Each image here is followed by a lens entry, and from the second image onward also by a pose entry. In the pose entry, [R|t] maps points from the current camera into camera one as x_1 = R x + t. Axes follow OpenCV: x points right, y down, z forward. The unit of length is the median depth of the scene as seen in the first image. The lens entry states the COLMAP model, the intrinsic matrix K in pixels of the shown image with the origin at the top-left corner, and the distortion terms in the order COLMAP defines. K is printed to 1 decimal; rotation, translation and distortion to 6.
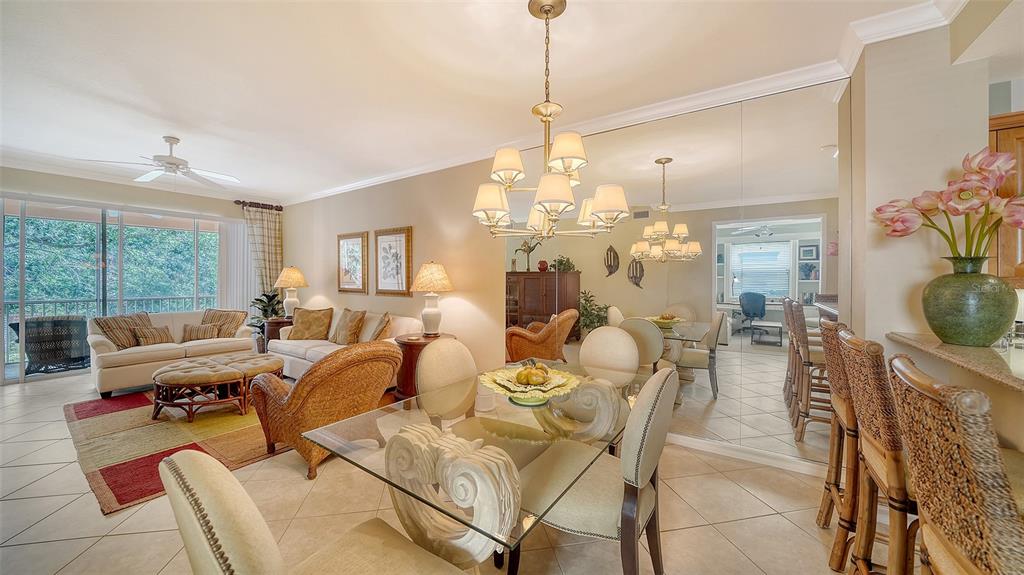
lens RADIAL K [[350.5, 0, 512.7], [0, 350.5, 282.6], [0, 0, 1]] dist [0.000367, -0.000056]
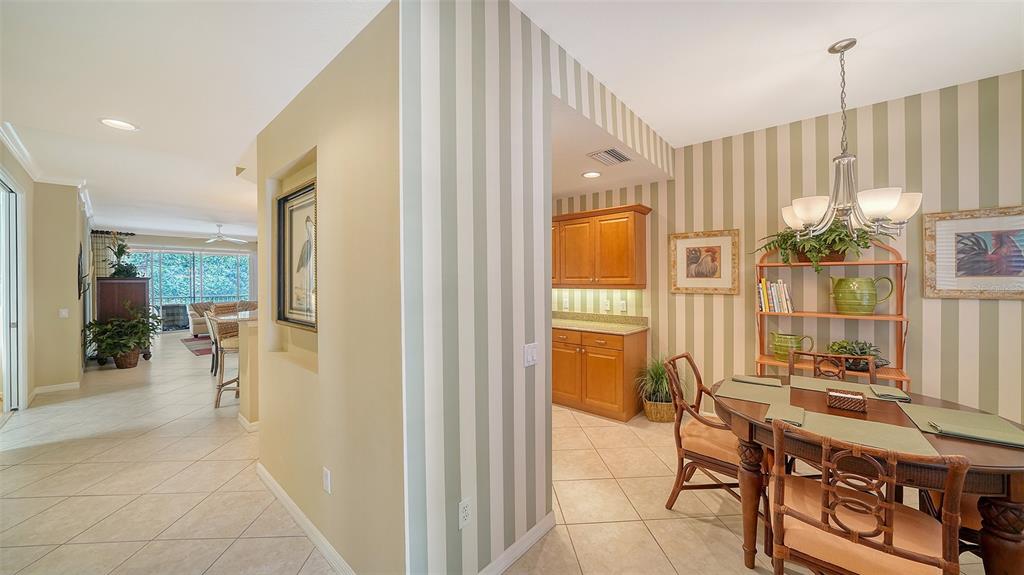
lens RADIAL K [[350.7, 0, 497.1], [0, 350.7, 287.3], [0, 0, 1]] dist [-0.000100, -0.000030]
pose [[0.988612, -0.008828, -0.150229, 0.977847], [0.010245, 0.999910, 0.008661, 0.000265], [0.150139, -0.010102, 0.988613, -0.828066]]
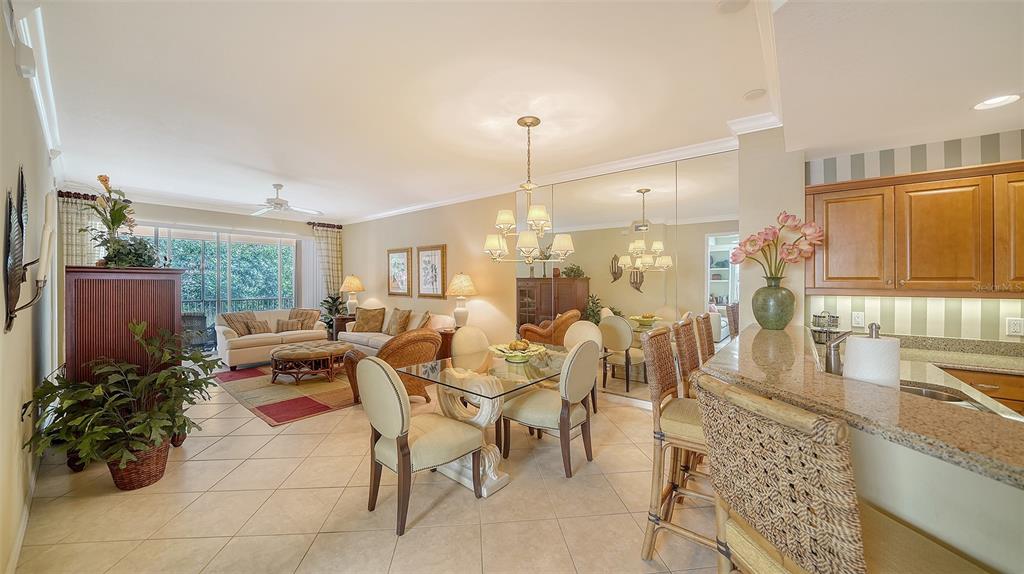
lens RADIAL K [[352.3, 0, 512.0], [0, 352.3, 287.0], [0, 0, 1]] dist [-0.010973, -0.000005]
pose [[0.996274, -0.000231, -0.086246, 0.060251], [0.000705, 0.999985, 0.005465, -0.010356], [0.086243, -0.005506, 0.996259, -0.246023]]
